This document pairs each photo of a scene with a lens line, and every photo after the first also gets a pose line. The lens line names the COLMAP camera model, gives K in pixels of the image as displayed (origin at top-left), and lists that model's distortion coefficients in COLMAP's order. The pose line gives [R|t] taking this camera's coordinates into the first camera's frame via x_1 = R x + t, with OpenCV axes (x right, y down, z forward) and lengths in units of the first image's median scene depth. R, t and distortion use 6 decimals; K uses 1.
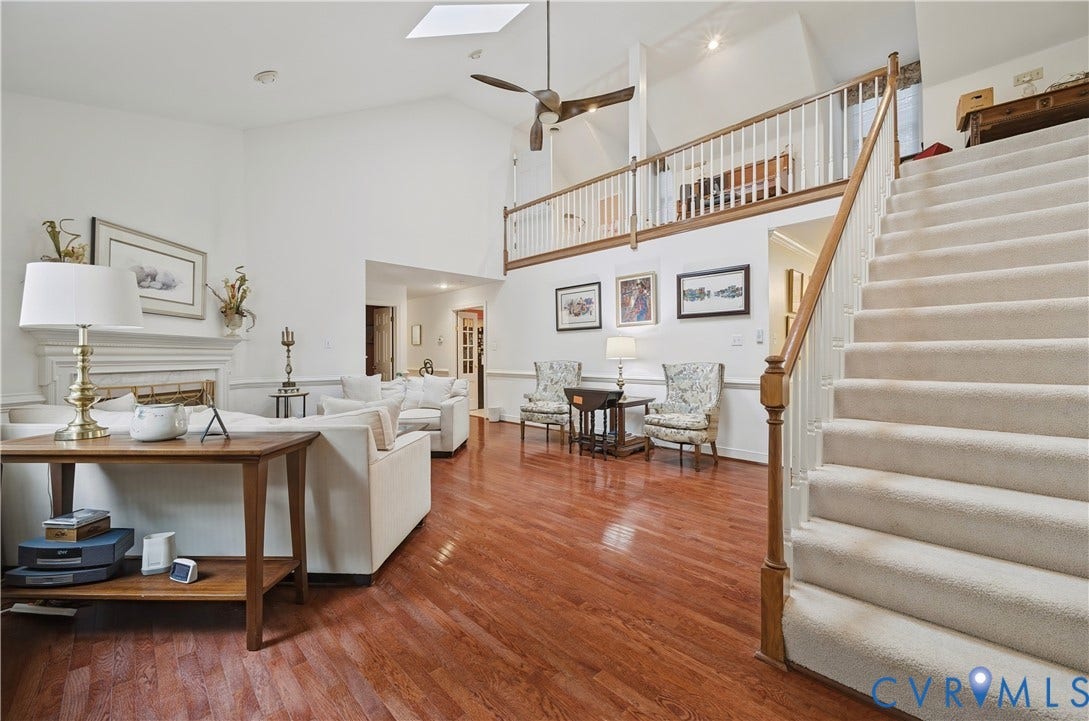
lens RADIAL K [[428.4, 0, 543.5], [0, 428.4, 356.2], [0, 0, 1]] dist [-0.001180, -0.000268]
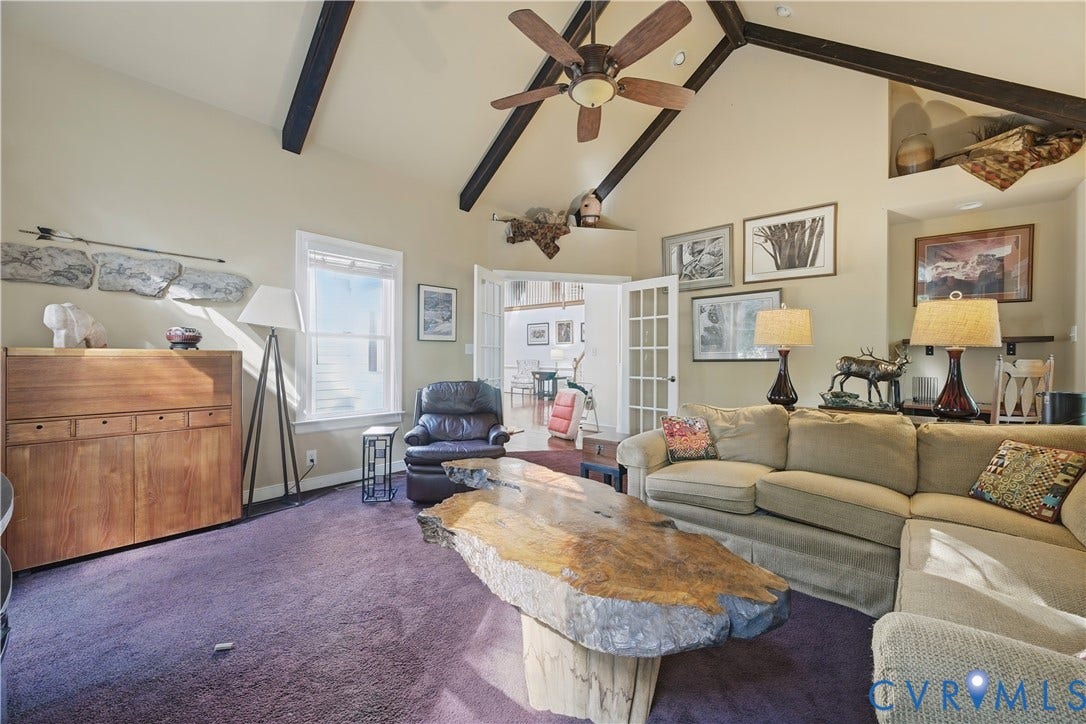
lens RADIAL K [[428.4, 0, 543.1], [0, 428.4, 361.1], [0, 0, 1]] dist [-0.009297, 0.001118]
pose [[0.996268, 0.008411, 0.085908, -0.083718], [-0.008495, 0.999964, 0.000621, 0.016484], [-0.085900, -0.001348, 0.996303, -1.231604]]
